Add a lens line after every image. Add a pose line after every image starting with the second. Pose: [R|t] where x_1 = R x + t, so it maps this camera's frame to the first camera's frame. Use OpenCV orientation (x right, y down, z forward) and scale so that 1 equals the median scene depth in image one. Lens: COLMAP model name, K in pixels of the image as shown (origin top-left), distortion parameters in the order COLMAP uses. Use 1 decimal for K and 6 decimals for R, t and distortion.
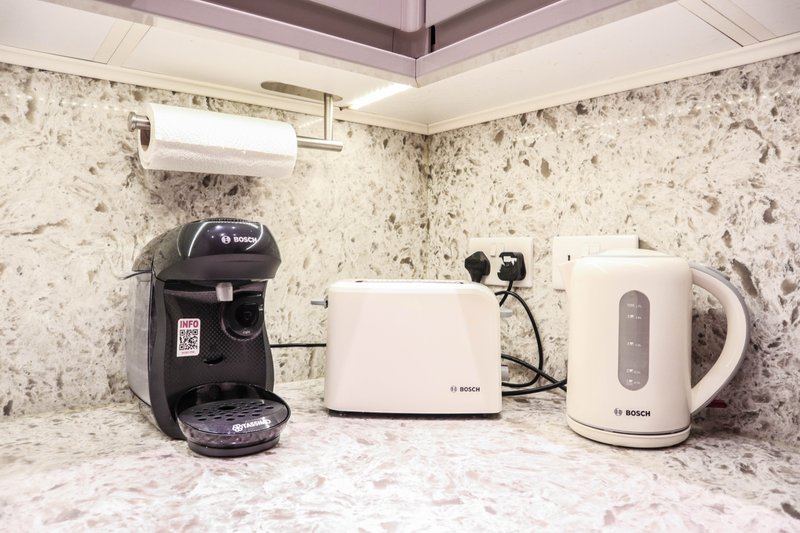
lens RADIAL K [[548.9, 0, 398.8], [0, 548.9, 266.8], [0, 0, 1]] dist [-0.117889, 0.068858]
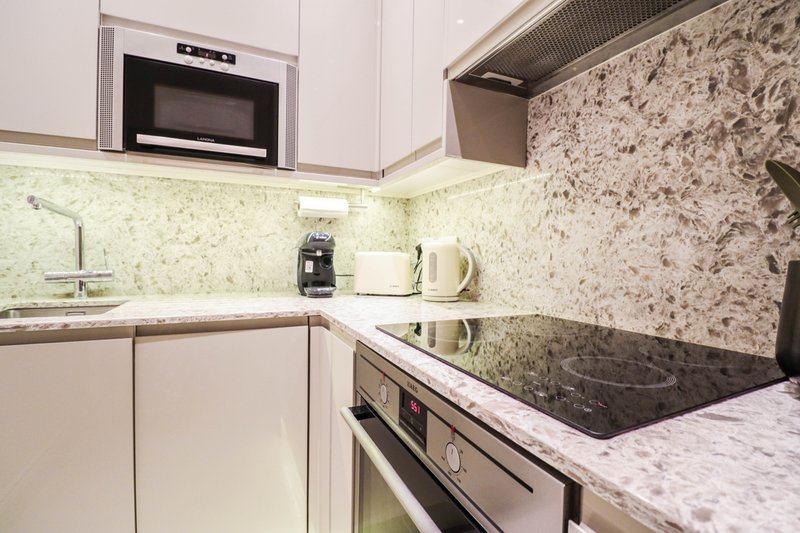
lens RADIAL K [[368.0, 0, 408.6], [0, 368.0, 262.2], [0, 0, 1]] dist [-0.003355, -0.010421]
pose [[0.975705, 0.005979, -0.219006, 0.635700], [-0.008336, 0.999917, -0.009842, 0.104035], [0.218929, 0.011428, 0.975674, -0.981938]]
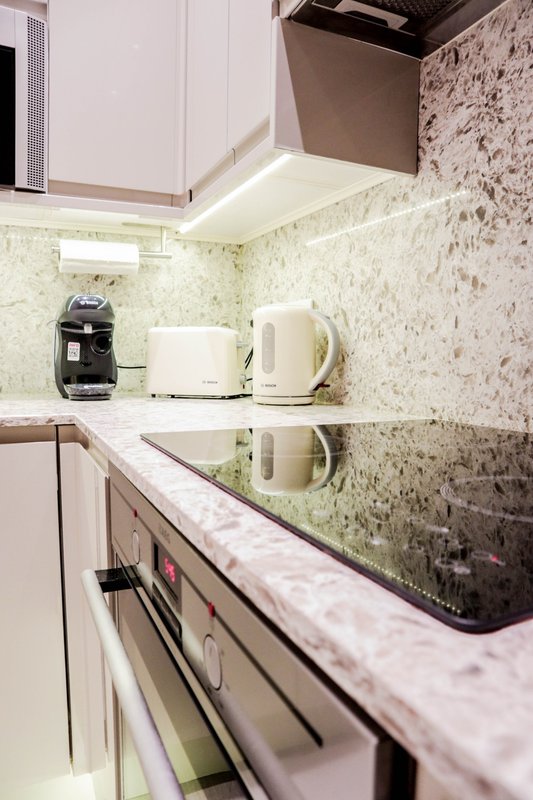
lens RADIAL K [[548.9, 0, 265.7], [0, 548.9, 402.1], [0, 0, 1]] dist [-0.117889, 0.068858]
pose [[0.973143, 0.016954, -0.229575, 0.723715], [-0.003580, 0.998278, 0.058547, 0.175574], [0.230172, -0.056153, 0.971528, -0.781936]]
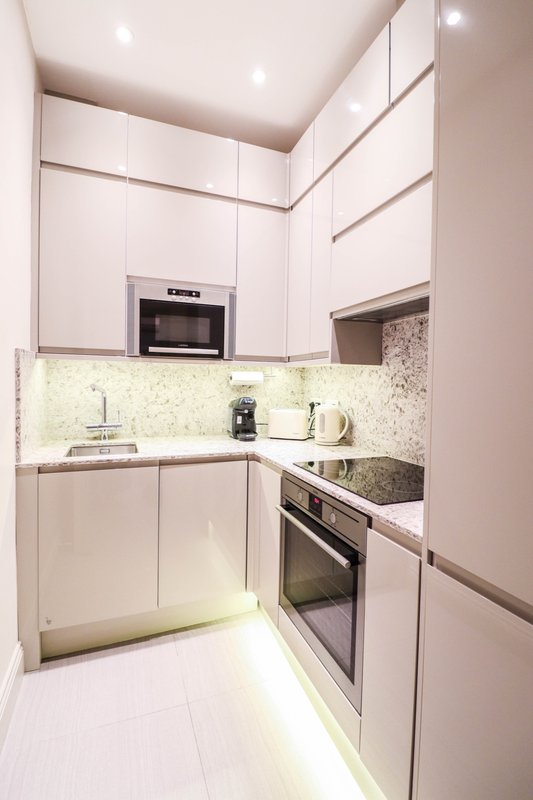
lens RADIAL K [[368.0, 0, 263.6], [0, 368.0, 388.8], [0, 0, 1]] dist [-0.003355, -0.010421]
pose [[0.954891, 0.009967, -0.296789, 0.755982], [-0.013483, 0.999861, -0.009800, -0.116255], [0.296650, 0.013359, 0.954893, -1.985702]]
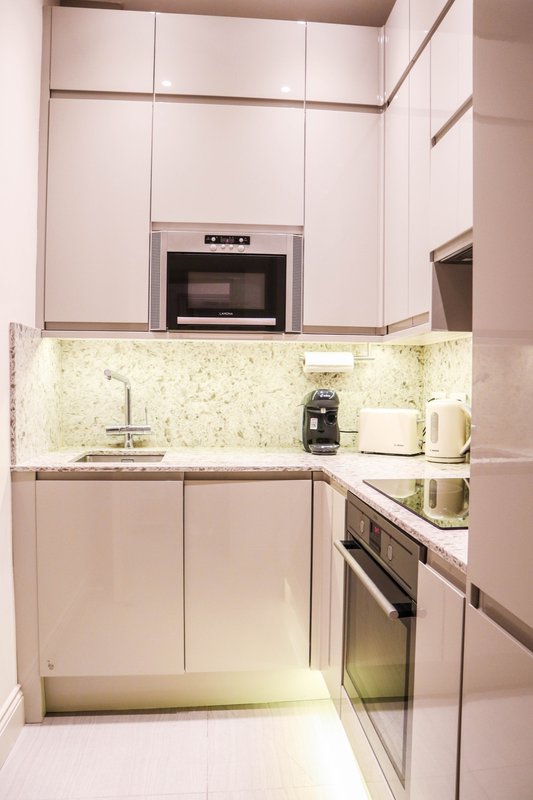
lens RADIAL K [[575.5, 0, 271.6], [0, 575.5, 398.5], [0, 0, 1]] dist [-0.116028, 0.053306]
pose [[0.843722, 0.009051, -0.536704, 1.169745], [-0.013557, 0.999898, -0.004450, -0.008319], [0.536609, 0.011031, 0.843759, -1.942026]]
